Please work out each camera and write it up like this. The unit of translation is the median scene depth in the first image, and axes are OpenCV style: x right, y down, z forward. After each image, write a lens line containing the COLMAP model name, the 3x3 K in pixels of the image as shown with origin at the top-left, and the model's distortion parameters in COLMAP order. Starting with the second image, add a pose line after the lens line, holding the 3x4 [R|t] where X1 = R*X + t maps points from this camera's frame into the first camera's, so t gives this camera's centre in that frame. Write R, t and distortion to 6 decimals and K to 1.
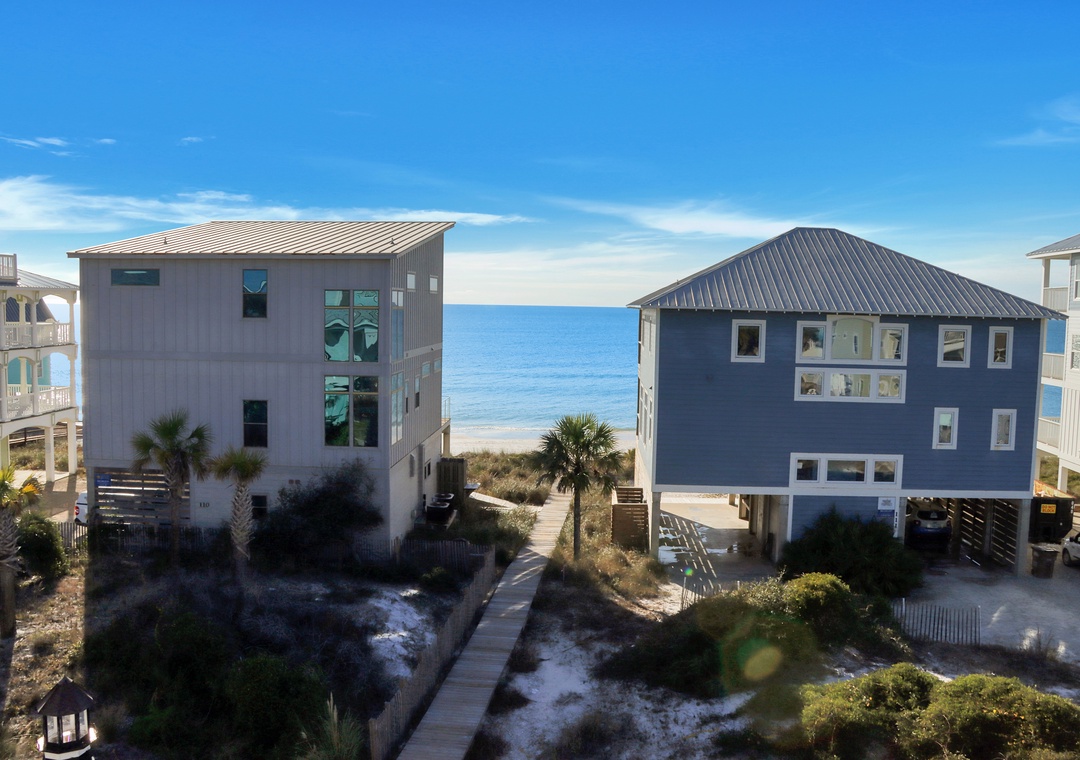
lens RADIAL K [[941.2, 0, 540.0], [0, 941.2, 380.0], [0, 0, 1]] dist [-0.177514, 0.137338]
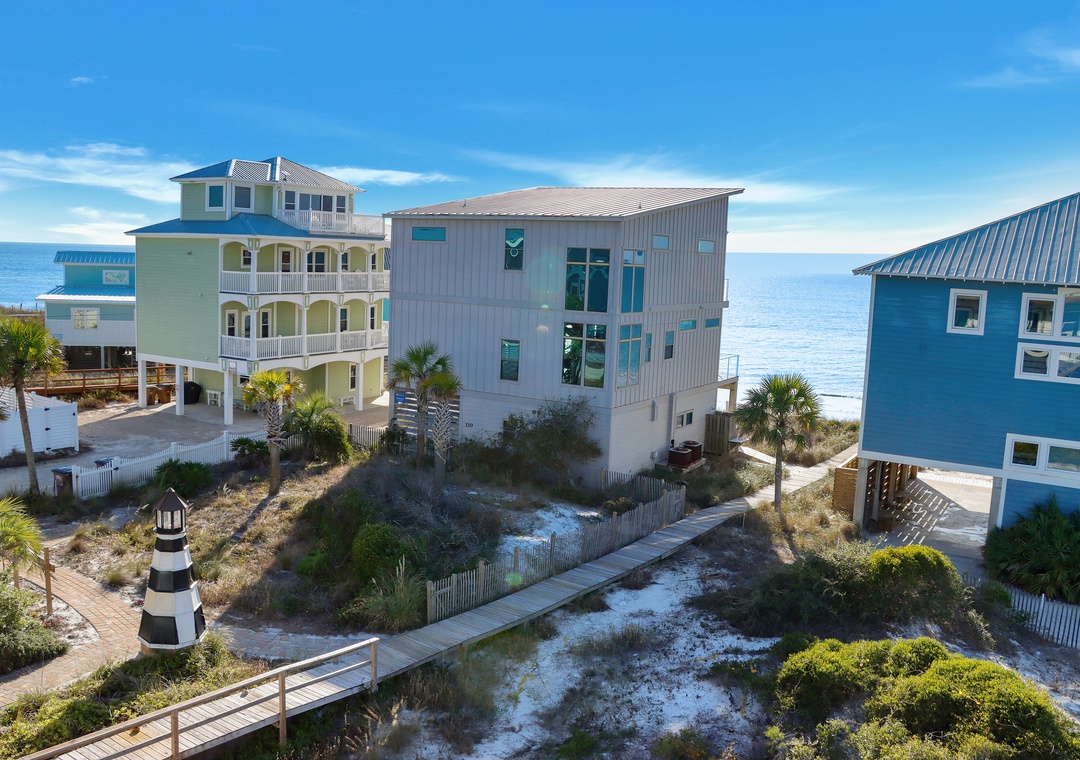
lens RADIAL K [[941.2, 0, 540.0], [0, 941.2, 380.0], [0, 0, 1]] dist [-0.177514, 0.137338]
pose [[0.873941, 0.081337, -0.479177, 0.304912], [-0.064661, 0.996591, 0.051234, 0.008742], [0.481711, -0.013792, 0.876222, -0.031538]]
